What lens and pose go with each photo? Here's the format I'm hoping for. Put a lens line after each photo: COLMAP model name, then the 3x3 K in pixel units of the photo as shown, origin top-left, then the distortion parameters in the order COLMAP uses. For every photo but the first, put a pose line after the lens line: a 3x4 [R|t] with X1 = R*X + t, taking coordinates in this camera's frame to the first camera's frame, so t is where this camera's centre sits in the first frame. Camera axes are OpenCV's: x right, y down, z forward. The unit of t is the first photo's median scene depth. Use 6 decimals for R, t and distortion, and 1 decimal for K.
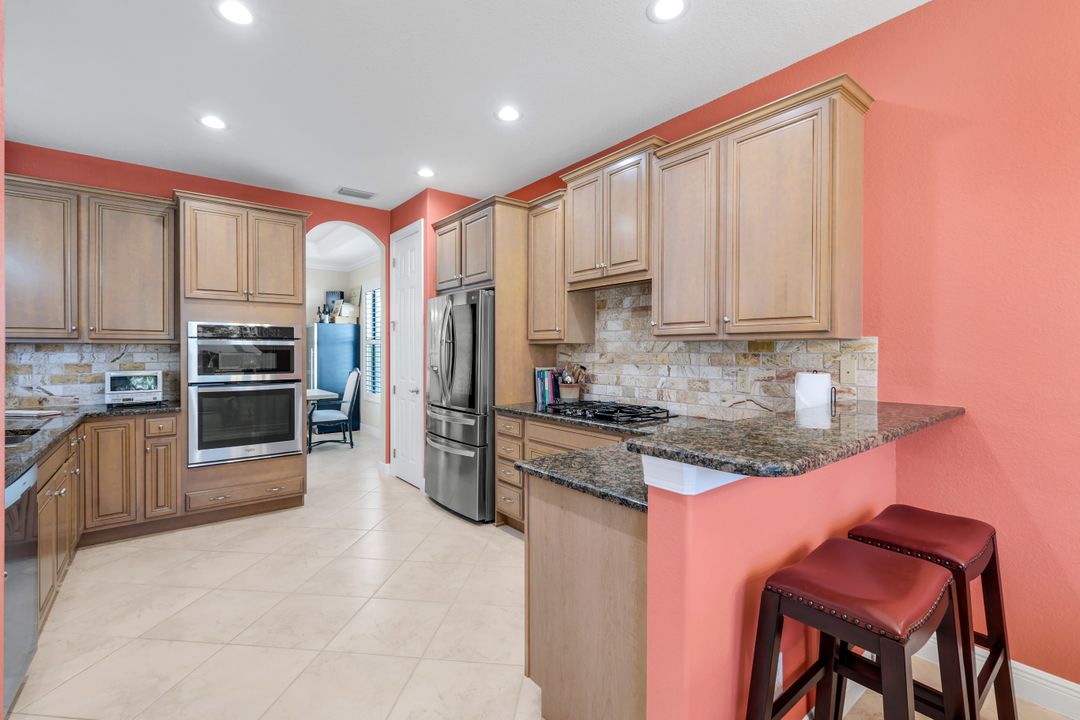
lens RADIAL K [[475.8, 0, 539.0], [0, 475.8, 356.4], [0, 0, 1]] dist [0.003319, 0.000083]
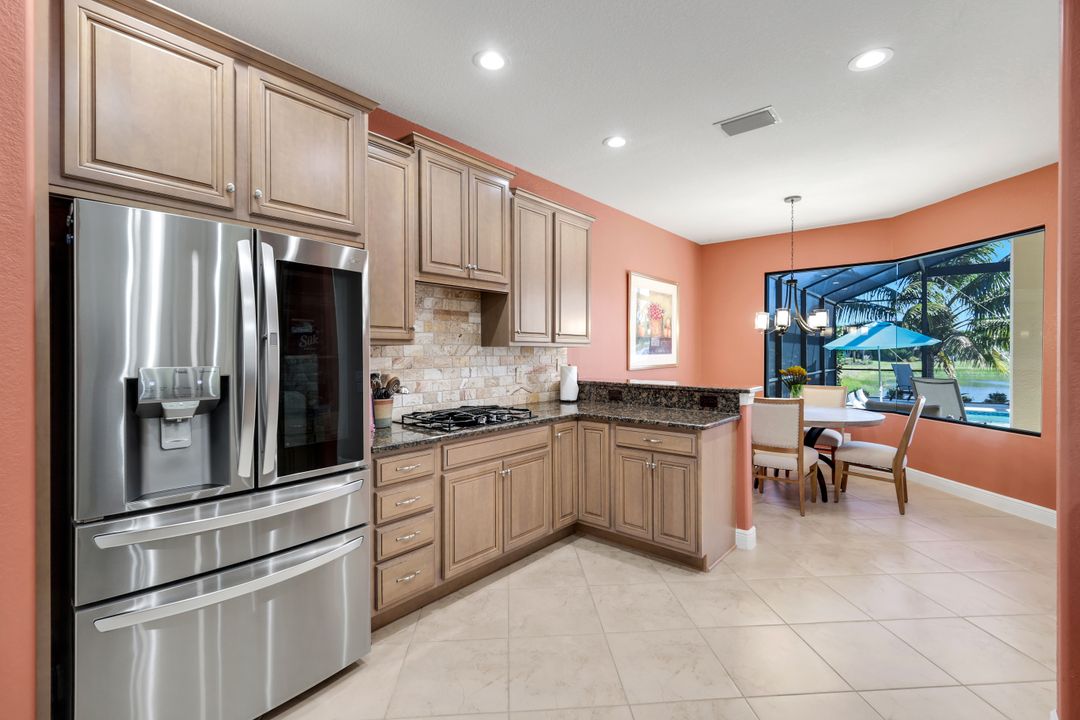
lens RADIAL K [[475.8, 0, 545.7], [0, 475.8, 355.3], [0, 0, 1]] dist [0.003319, 0.000083]
pose [[-0.202830, -0.008899, 0.979174, -0.850407], [0.011380, 0.999870, 0.011445, -0.019951], [-0.979148, 0.013465, -0.202702, 1.049146]]
